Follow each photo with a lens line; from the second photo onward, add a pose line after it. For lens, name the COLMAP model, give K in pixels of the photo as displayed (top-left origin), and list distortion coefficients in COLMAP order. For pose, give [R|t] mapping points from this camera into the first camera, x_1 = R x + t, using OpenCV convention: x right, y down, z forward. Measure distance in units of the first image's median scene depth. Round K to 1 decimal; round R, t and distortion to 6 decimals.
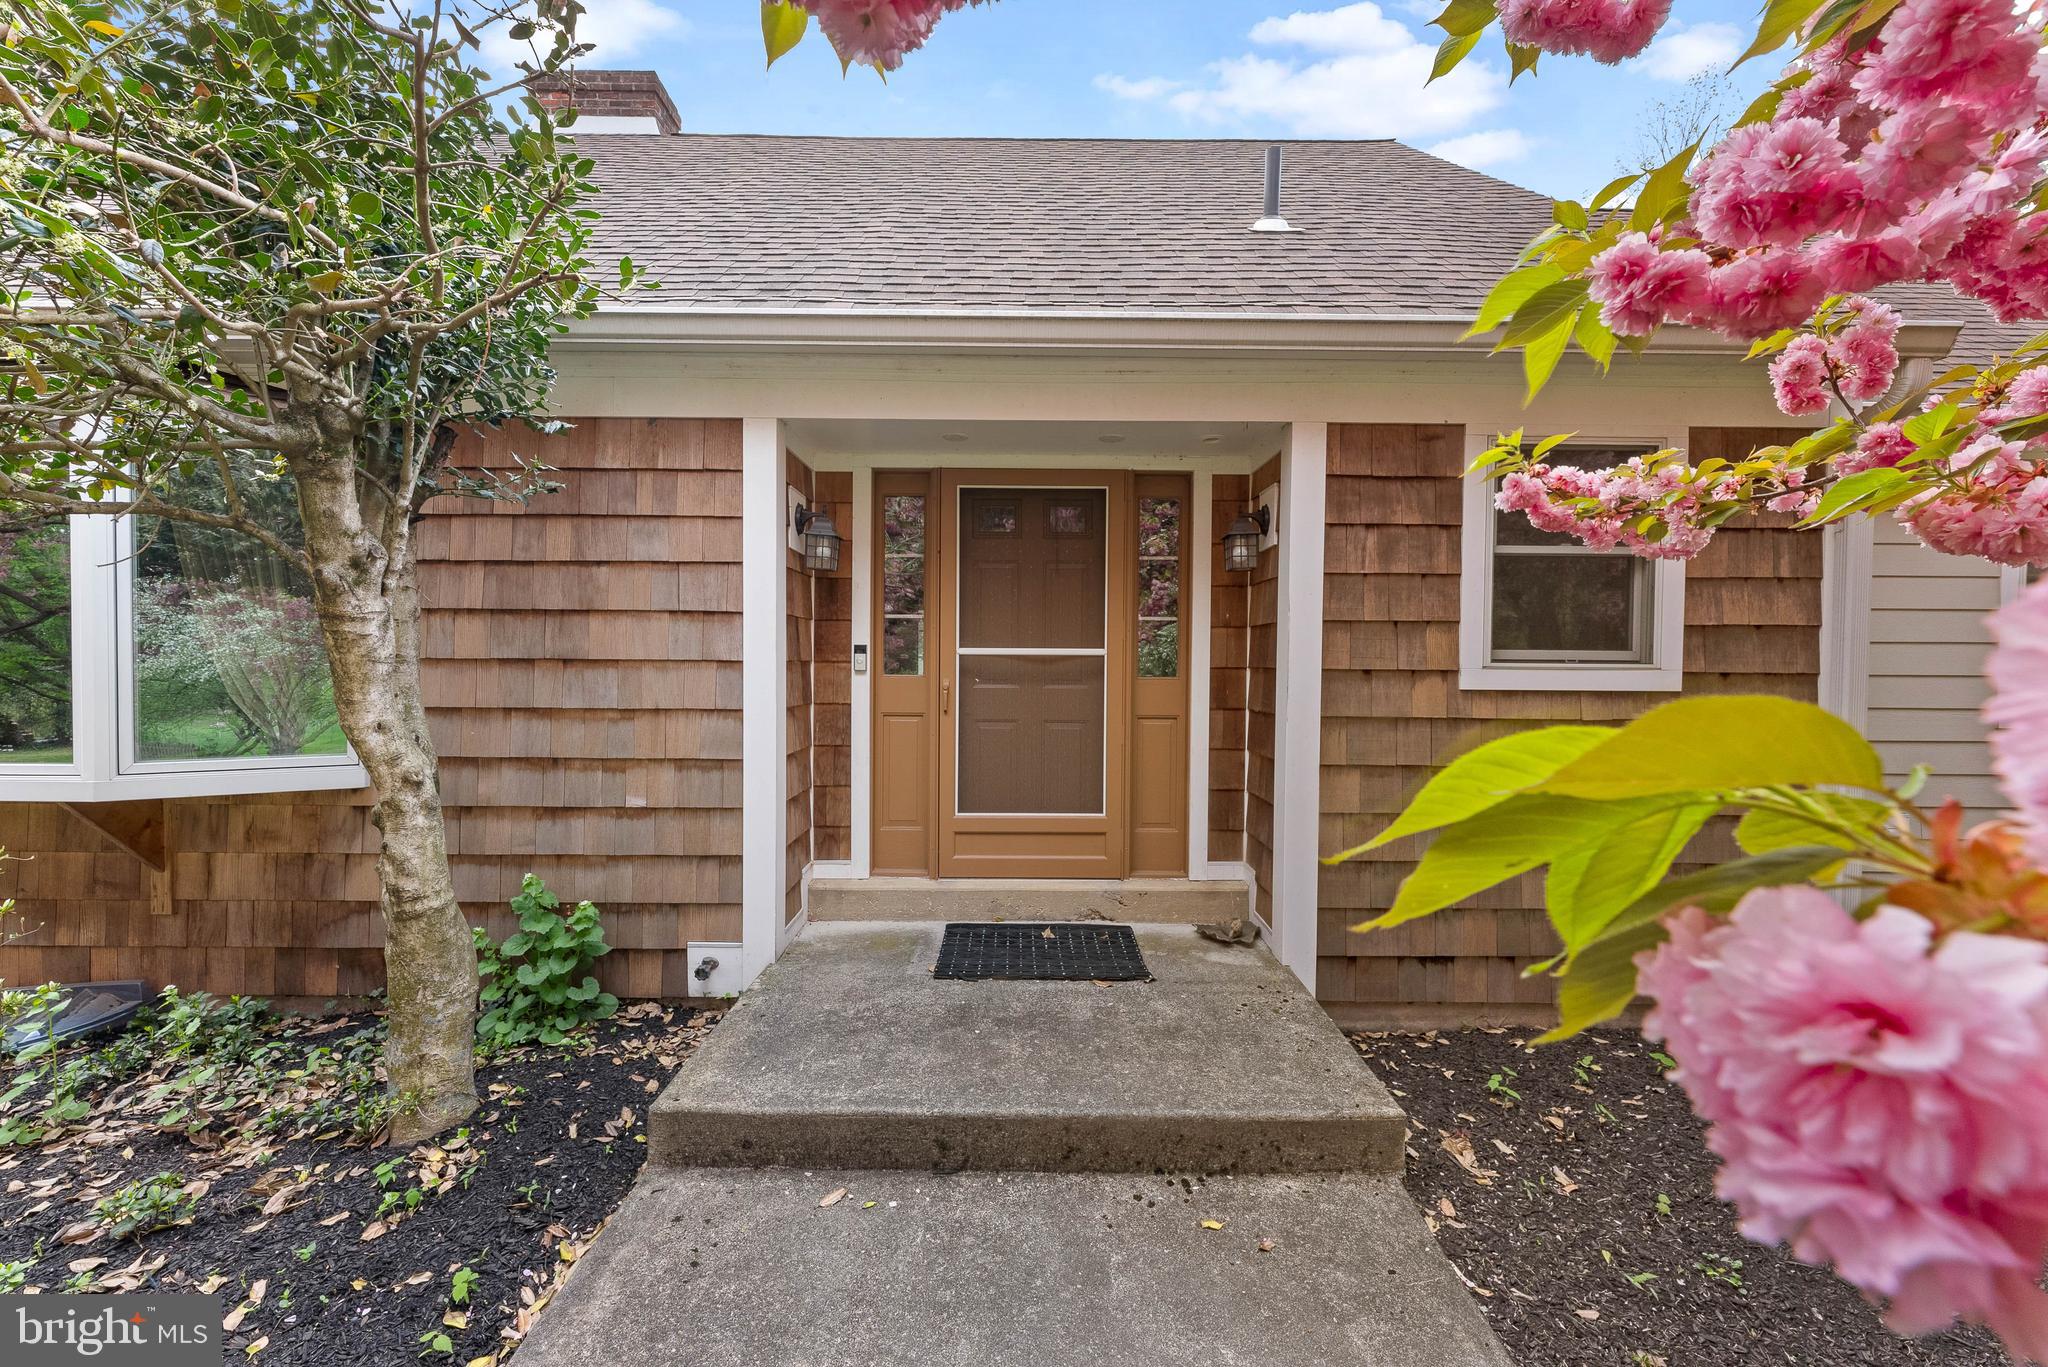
lens RADIAL K [[812.9, 0, 1024.0], [0, 812.9, 683.5], [0, 0, 1]] dist [0.001319, -0.004708]
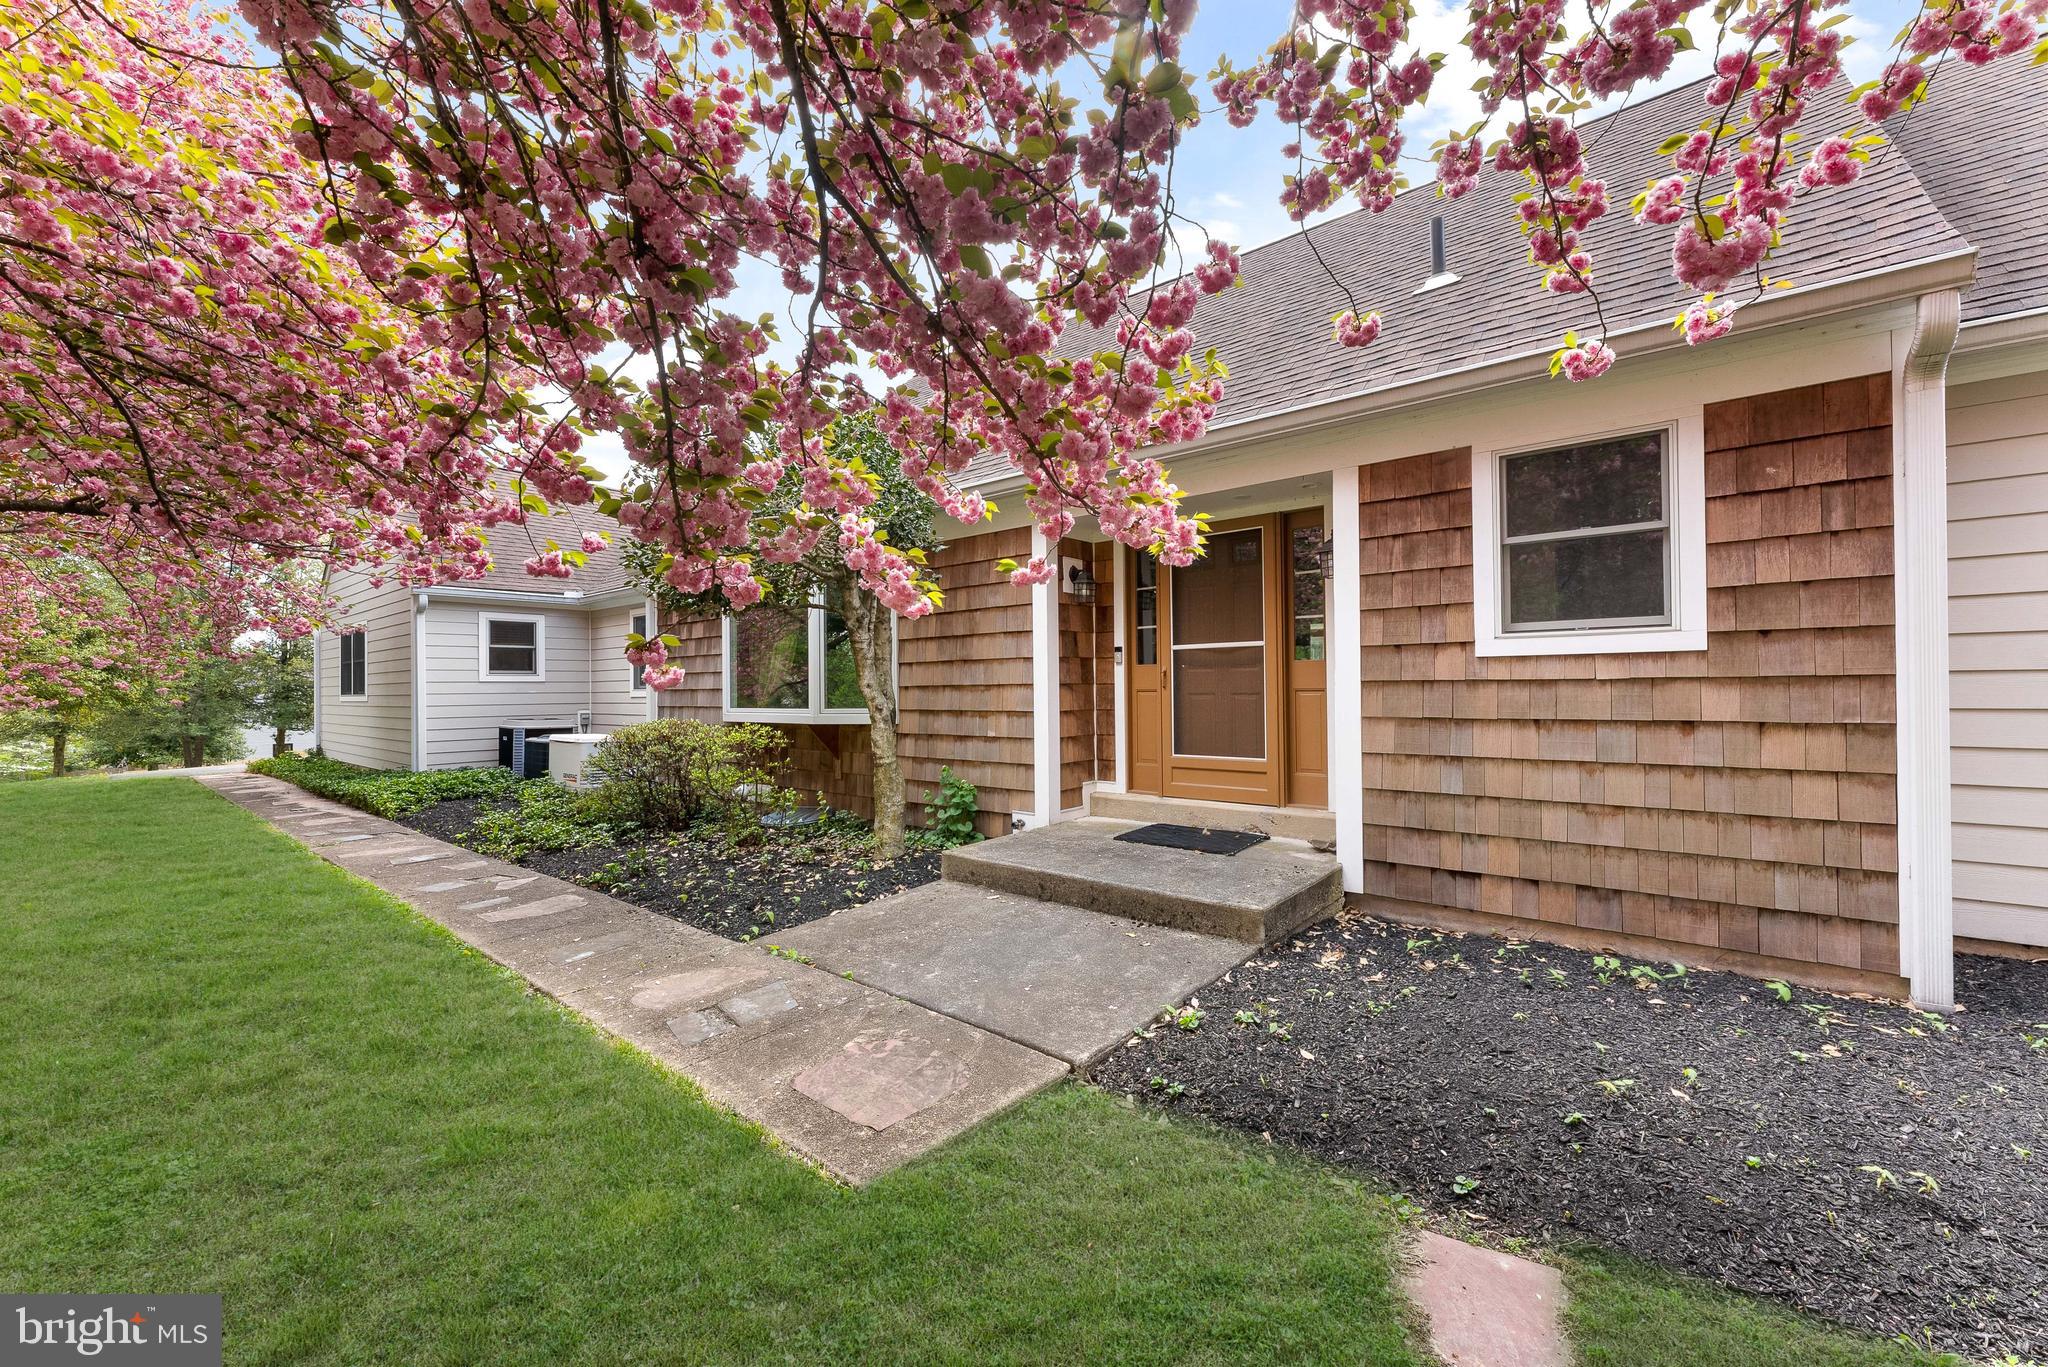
lens RADIAL K [[812.9, 0, 1024.0], [0, 812.9, 683.5], [0, 0, 1]] dist [0.001319, -0.004708]
pose [[0.758555, -0.020045, -0.651301, 0.823163], [0.000411, 0.999541, -0.030284, 0.086015], [0.651609, 0.022704, 0.758215, -0.395118]]
